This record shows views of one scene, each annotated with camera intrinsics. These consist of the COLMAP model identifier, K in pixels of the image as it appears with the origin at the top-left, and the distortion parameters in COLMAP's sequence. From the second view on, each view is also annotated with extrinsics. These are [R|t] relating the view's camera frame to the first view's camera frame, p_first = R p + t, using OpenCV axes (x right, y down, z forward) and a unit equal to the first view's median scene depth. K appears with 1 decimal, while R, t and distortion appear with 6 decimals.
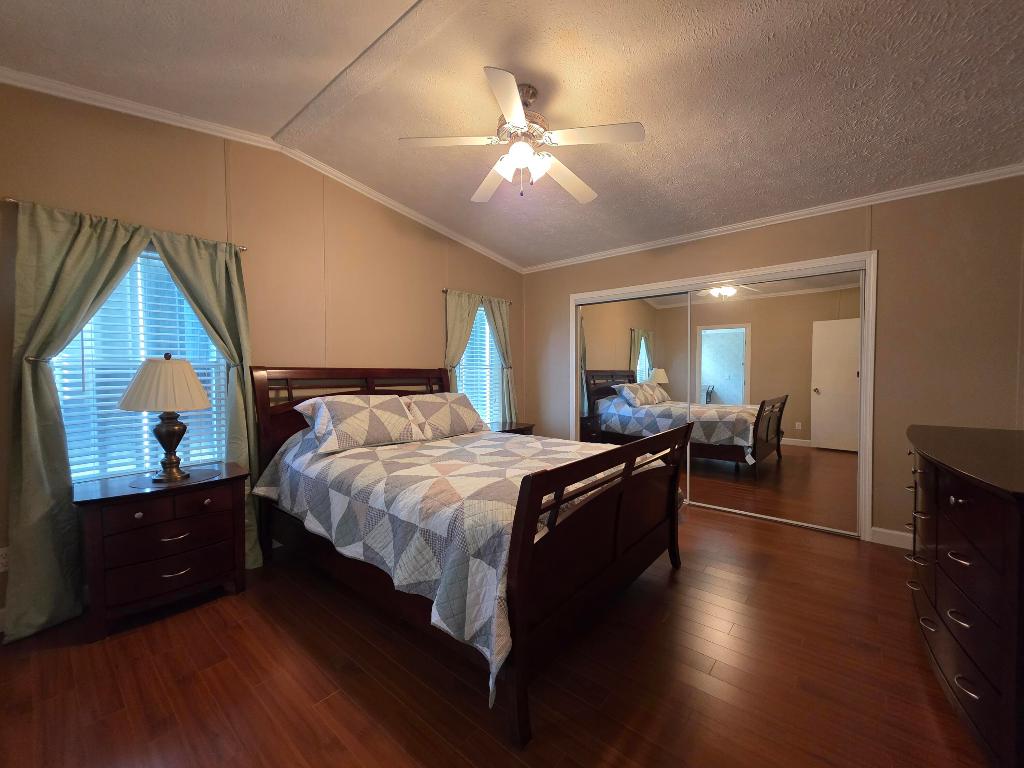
lens RADIAL K [[410.3, 0, 509.9], [0, 410.3, 381.7], [0, 0, 1]] dist [0.001669, 0.000037]
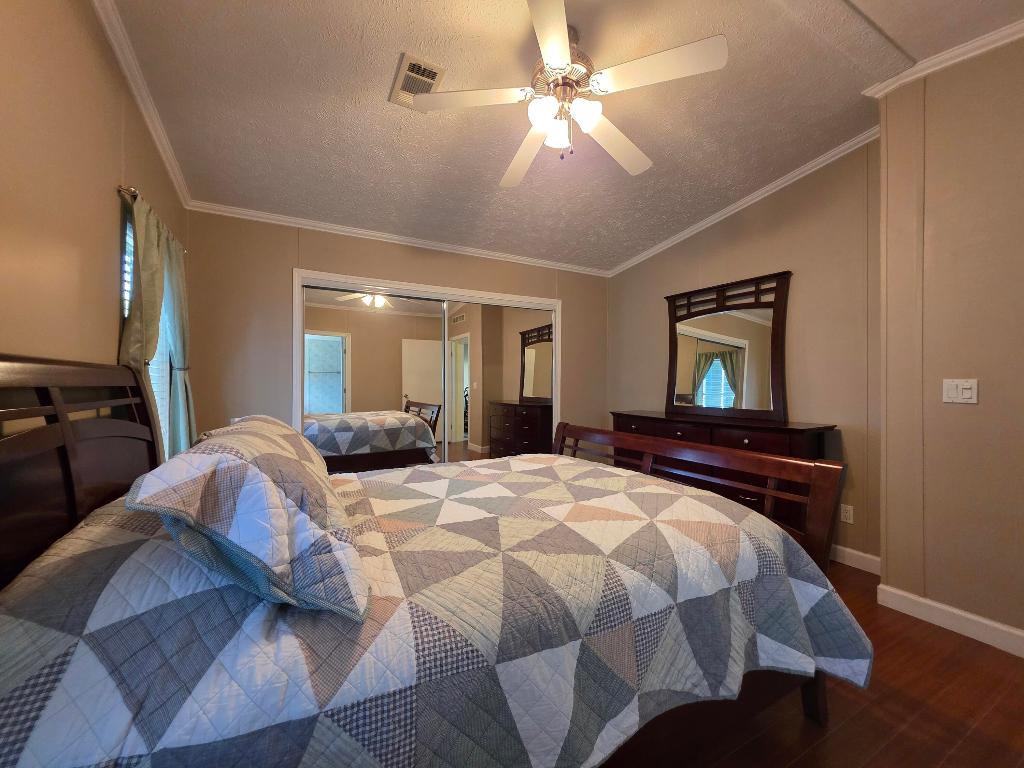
lens RADIAL K [[410.3, 0, 509.9], [0, 410.3, 381.7], [0, 0, 1]] dist [0.001669, 0.000037]
pose [[0.349795, 0.002589, 0.936823, -0.385402], [0.021804, 0.999703, -0.010904, -0.001596], [-0.936572, 0.024240, 0.349635, 0.411444]]
